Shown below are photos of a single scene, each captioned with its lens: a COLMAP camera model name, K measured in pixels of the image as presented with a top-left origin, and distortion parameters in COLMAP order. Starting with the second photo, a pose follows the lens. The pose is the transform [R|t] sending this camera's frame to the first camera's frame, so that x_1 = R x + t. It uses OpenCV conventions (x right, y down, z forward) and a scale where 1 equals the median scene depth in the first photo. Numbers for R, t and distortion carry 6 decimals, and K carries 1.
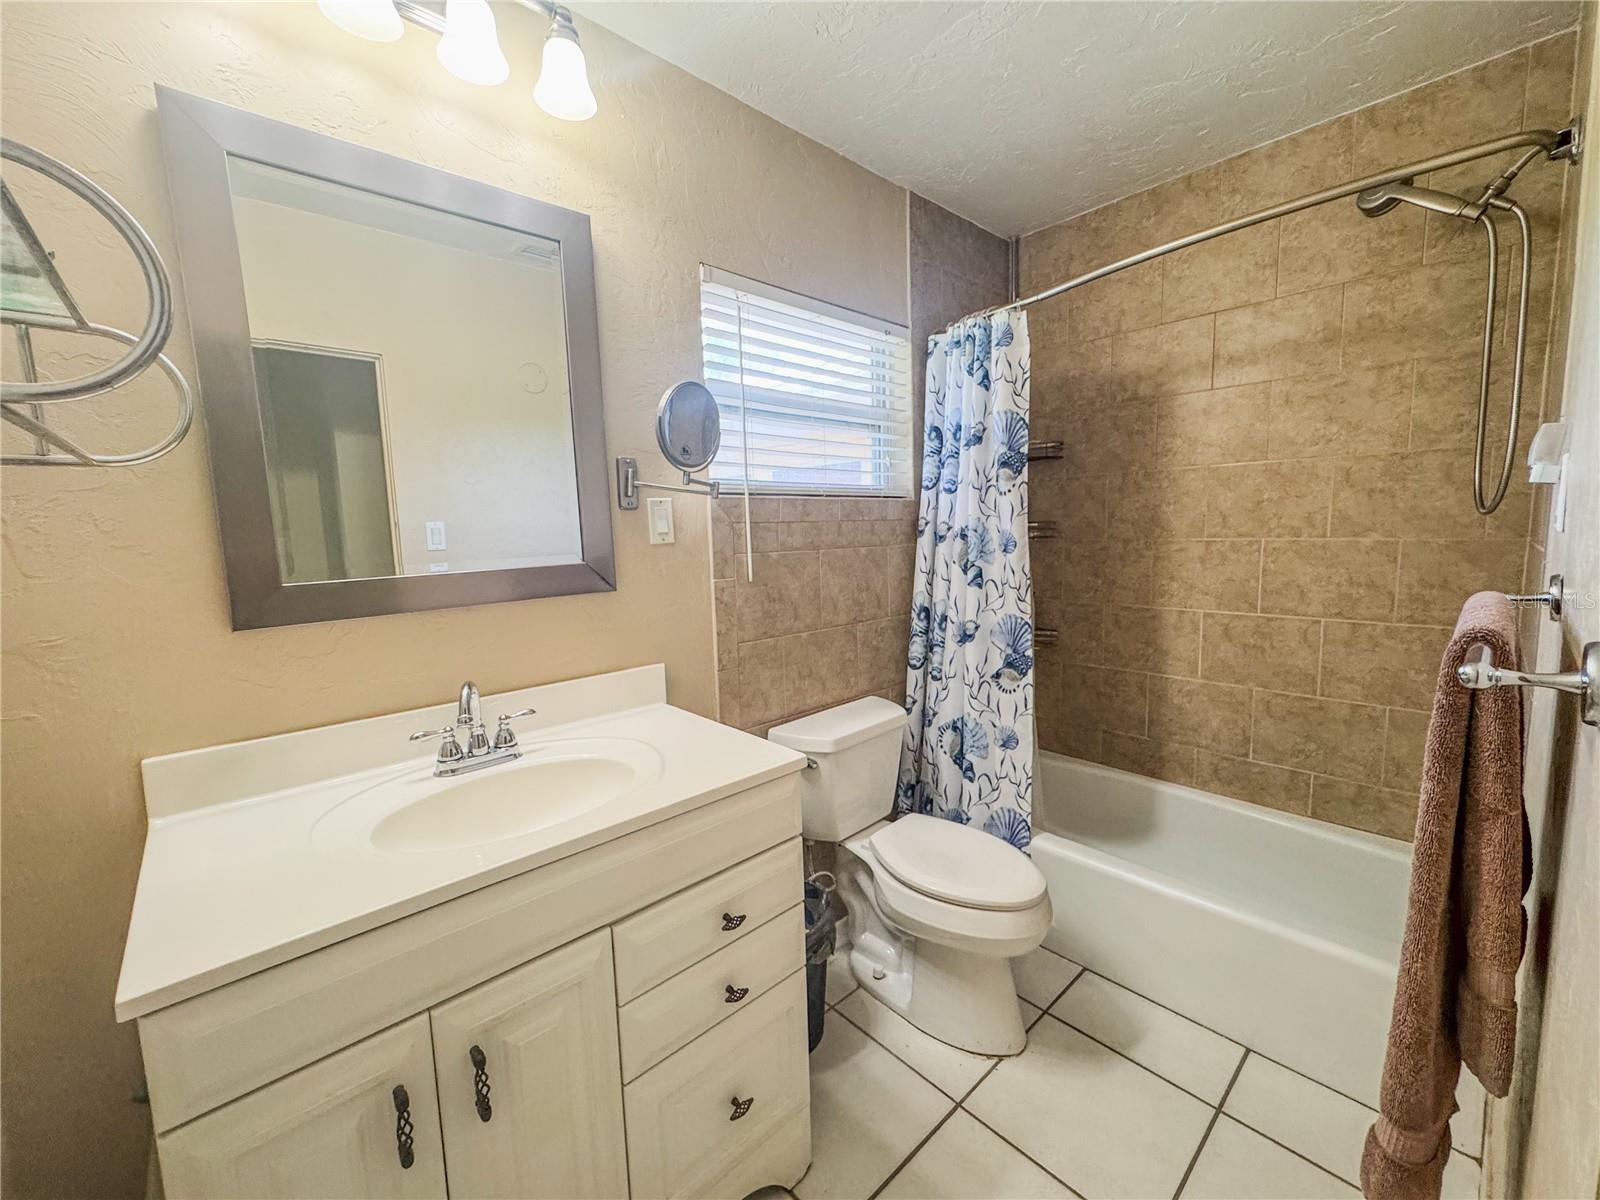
lens RADIAL K [[645.3, 0, 798.6], [0, 645.3, 601.6], [0, 0, 1]] dist [-0.001266, 0.000558]
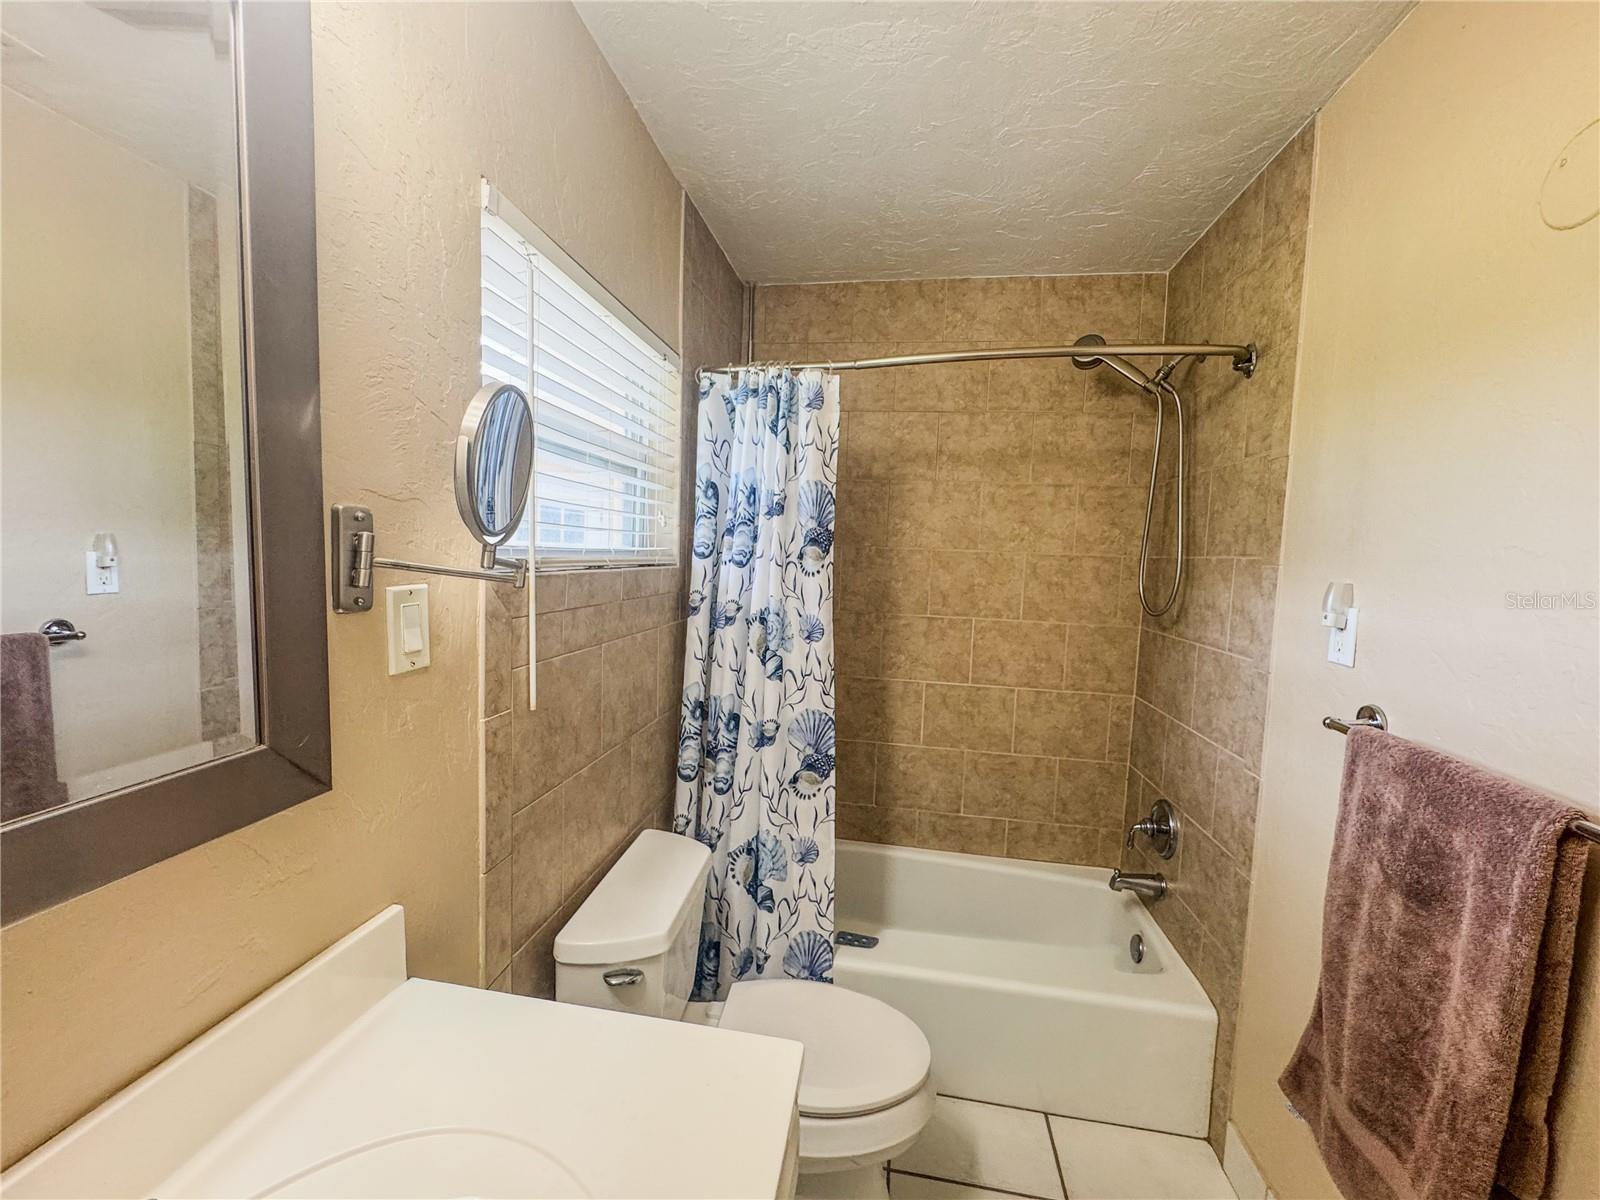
lens RADIAL K [[645.3, 0, 797.7], [0, 645.3, 598.7], [0, 0, 1]] dist [-0.001266, 0.000558]
pose [[0.782725, 0.008878, 0.622305, -0.233031], [0.013850, 0.999402, -0.031678, -0.102255], [-0.622214, 0.033414, 0.782134, 0.312733]]
